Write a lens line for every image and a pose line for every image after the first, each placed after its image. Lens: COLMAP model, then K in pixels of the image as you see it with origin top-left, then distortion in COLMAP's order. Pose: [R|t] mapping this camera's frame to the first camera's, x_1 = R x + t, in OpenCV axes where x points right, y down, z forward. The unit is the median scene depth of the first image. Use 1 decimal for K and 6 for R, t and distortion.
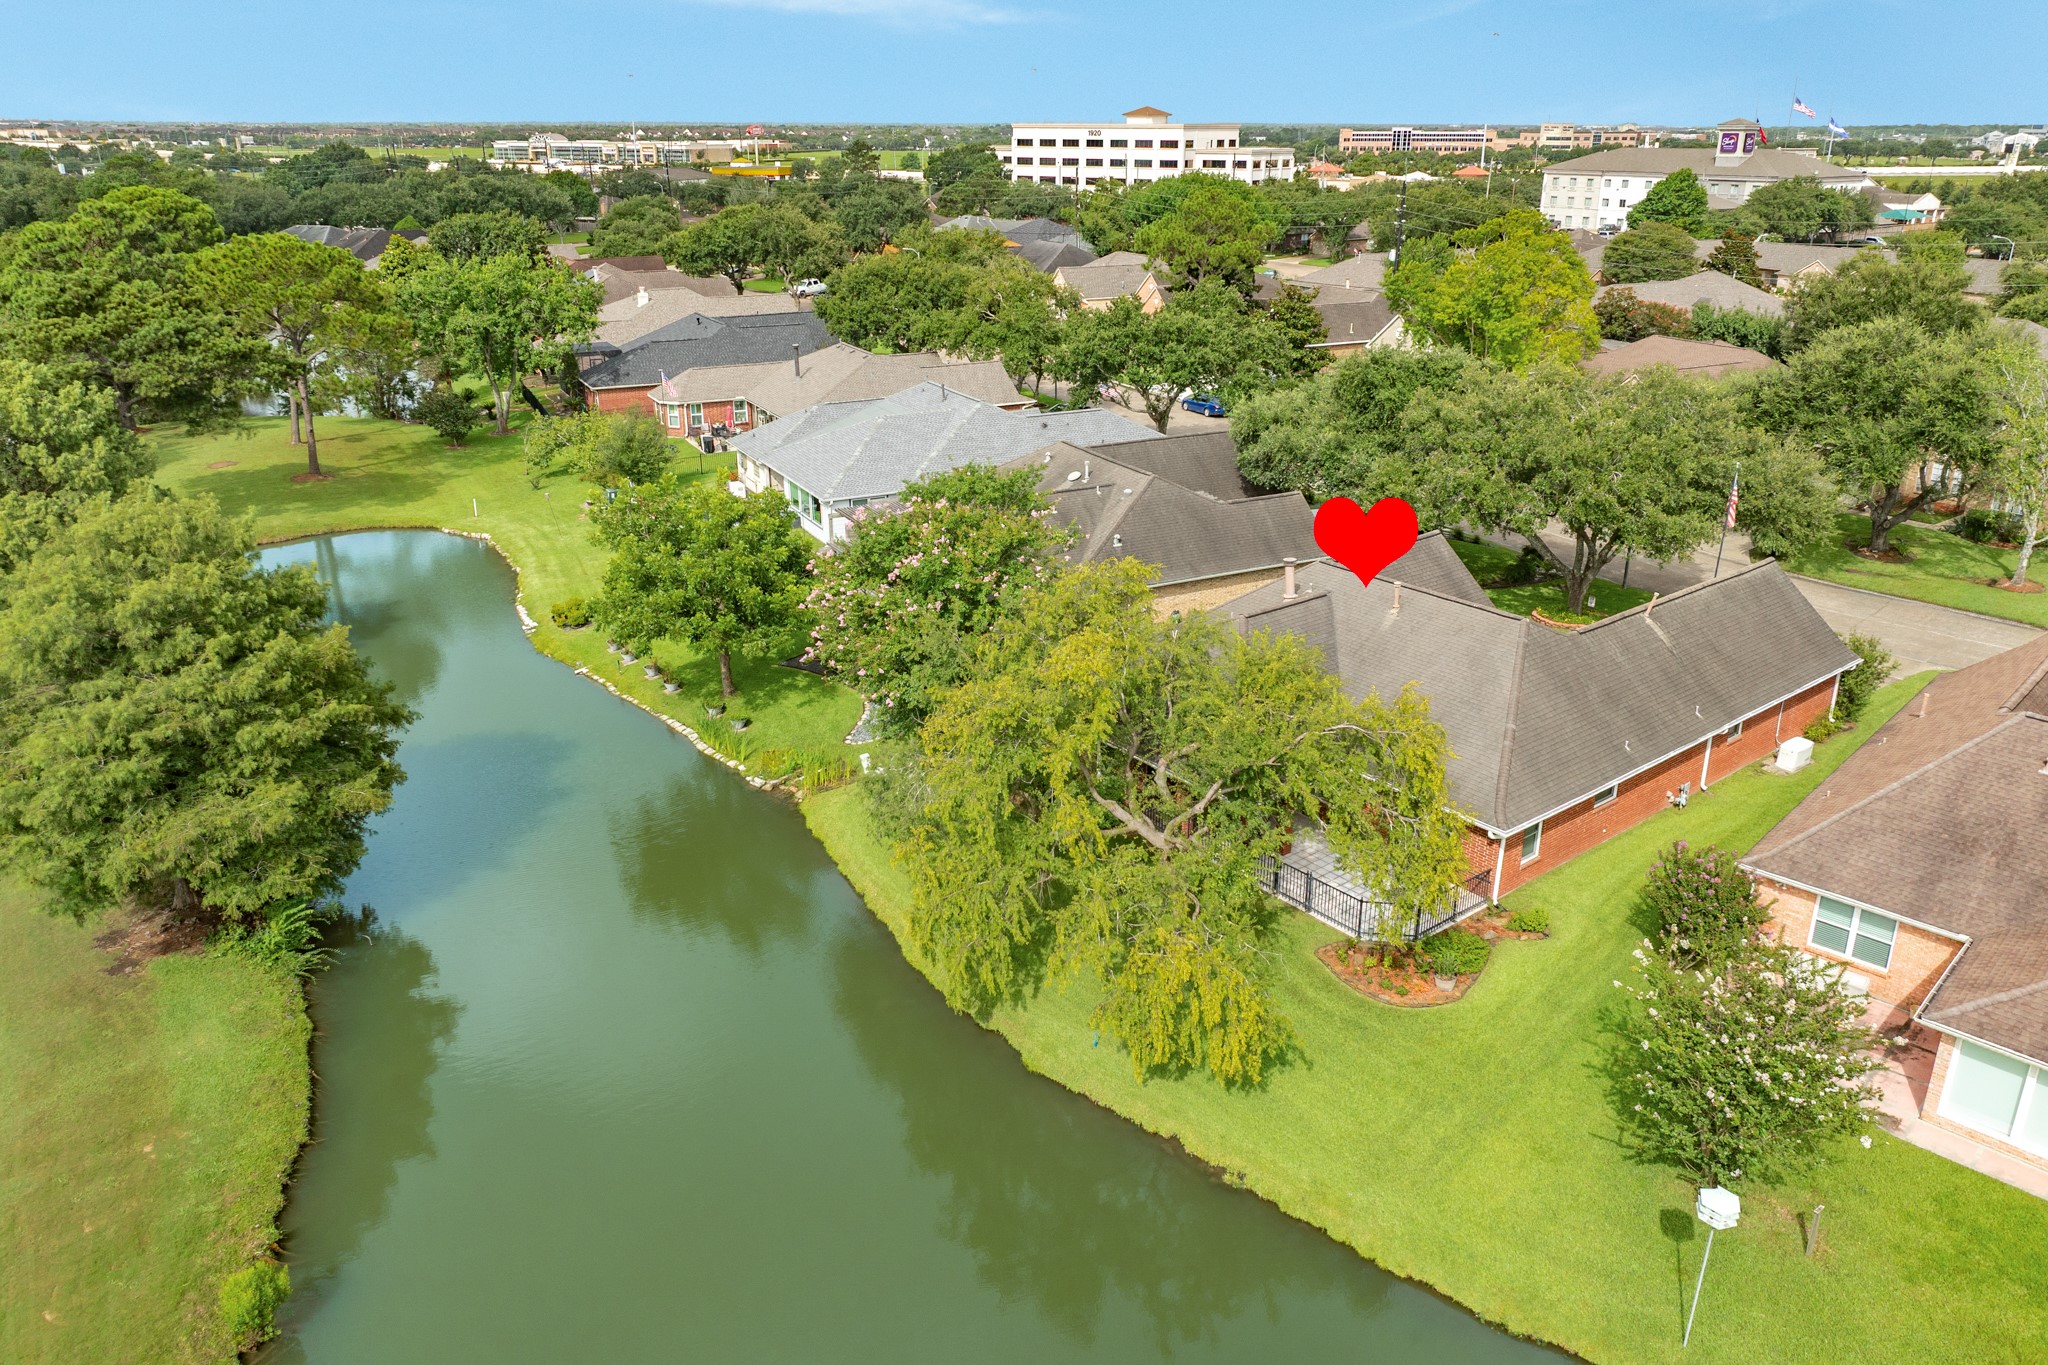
lens RADIAL K [[1476.0, 0, 1024.0], [0, 1476.0, 682.5], [0, 0, 1]] dist [0.000113, -0.007866]
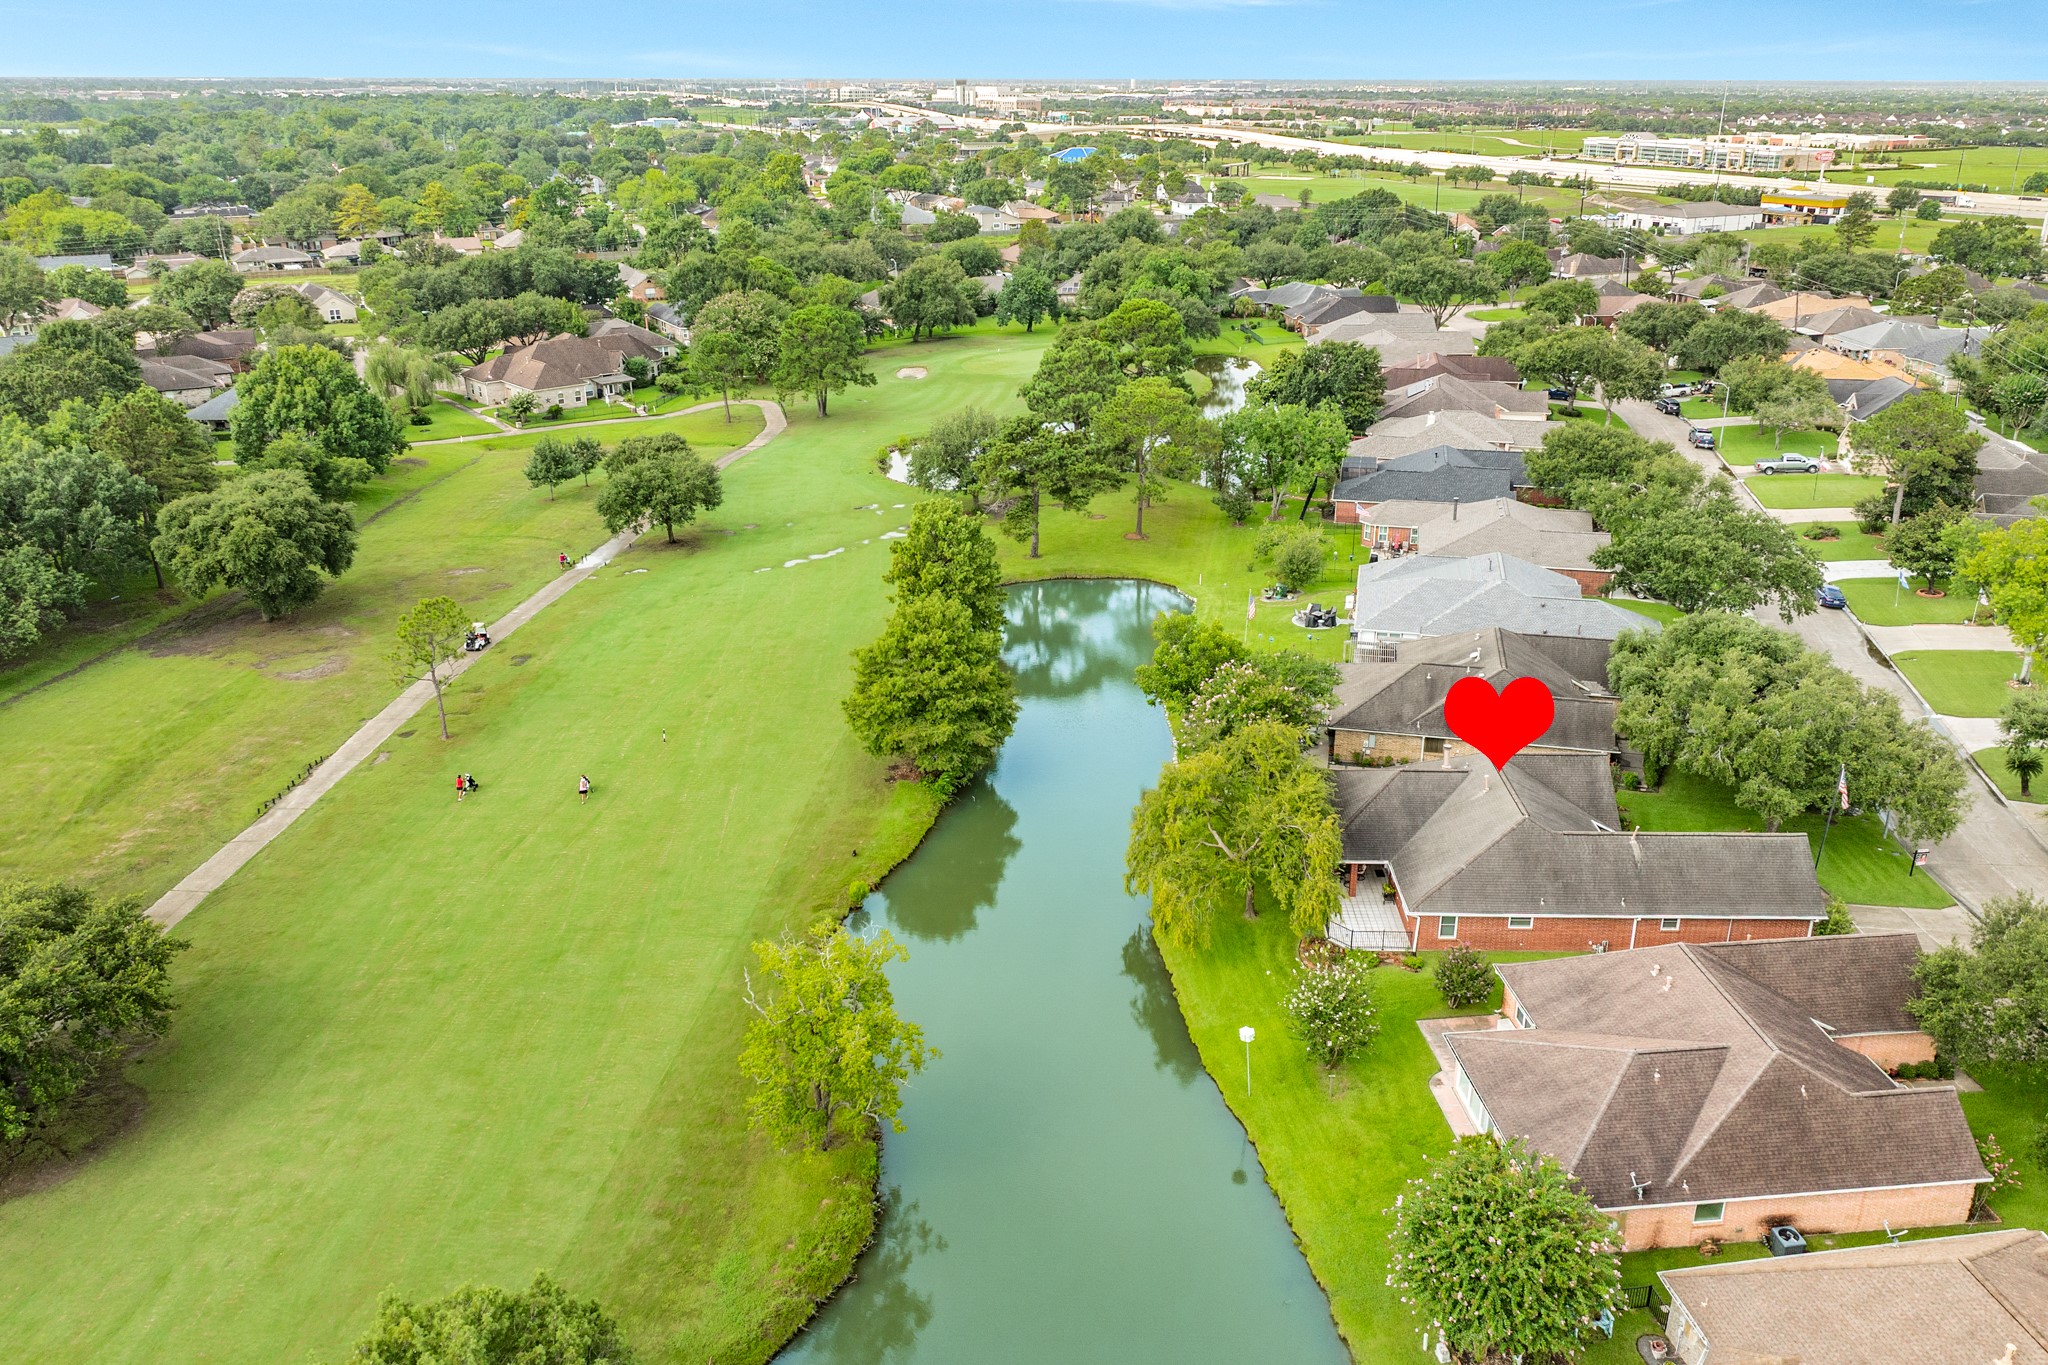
lens RADIAL K [[1476.0, 0, 1024.0], [0, 1476.0, 682.5], [0, 0, 1]] dist [0.000113, -0.007866]
pose [[0.775809, 0.226483, -0.588919, 1.021778], [-0.219020, 0.971987, 0.085277, -0.235869], [0.591735, 0.062826, 0.803680, -0.902517]]
